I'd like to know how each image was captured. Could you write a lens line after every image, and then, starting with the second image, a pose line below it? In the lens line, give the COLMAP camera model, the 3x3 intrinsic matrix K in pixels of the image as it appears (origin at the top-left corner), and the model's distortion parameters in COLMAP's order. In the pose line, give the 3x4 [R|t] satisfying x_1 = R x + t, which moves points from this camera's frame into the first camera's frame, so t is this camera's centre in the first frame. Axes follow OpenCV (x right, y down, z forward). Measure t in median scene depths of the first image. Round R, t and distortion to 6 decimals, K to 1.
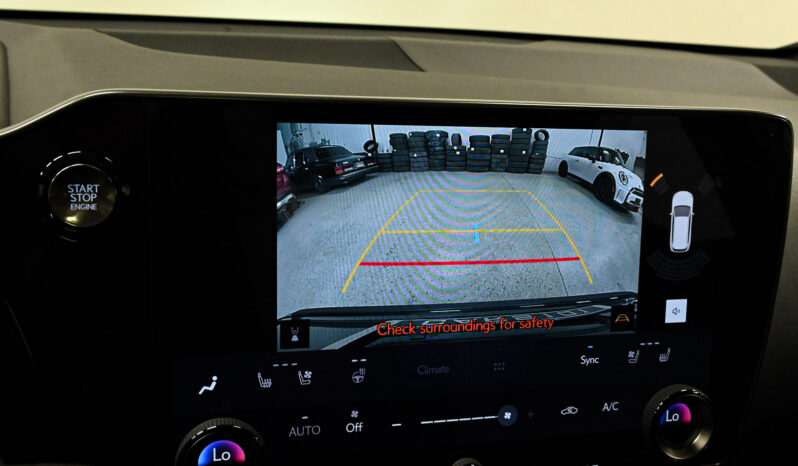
lens RADIAL K [[795.8, 0, 404.6], [0, 795.8, 238.6], [0, 0, 1]] dist [0.013859, 0.000000]
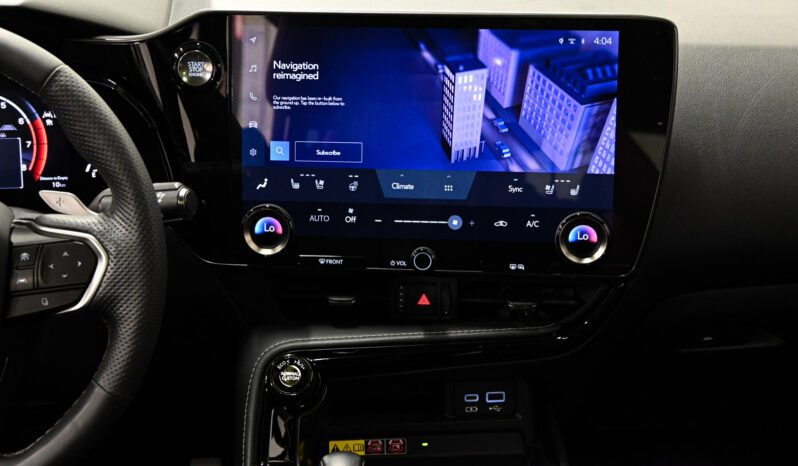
lens RADIAL K [[1464.6, 0, 401.8], [0, 1464.6, 260.6], [0, 0, 1]] dist [0.012483, 0.000000]
pose [[0.943000, 0.044312, -0.329830, 0.995313], [-0.041002, 0.999015, 0.016988, 0.264948], [0.330258, -0.002496, 0.943887, -1.711146]]
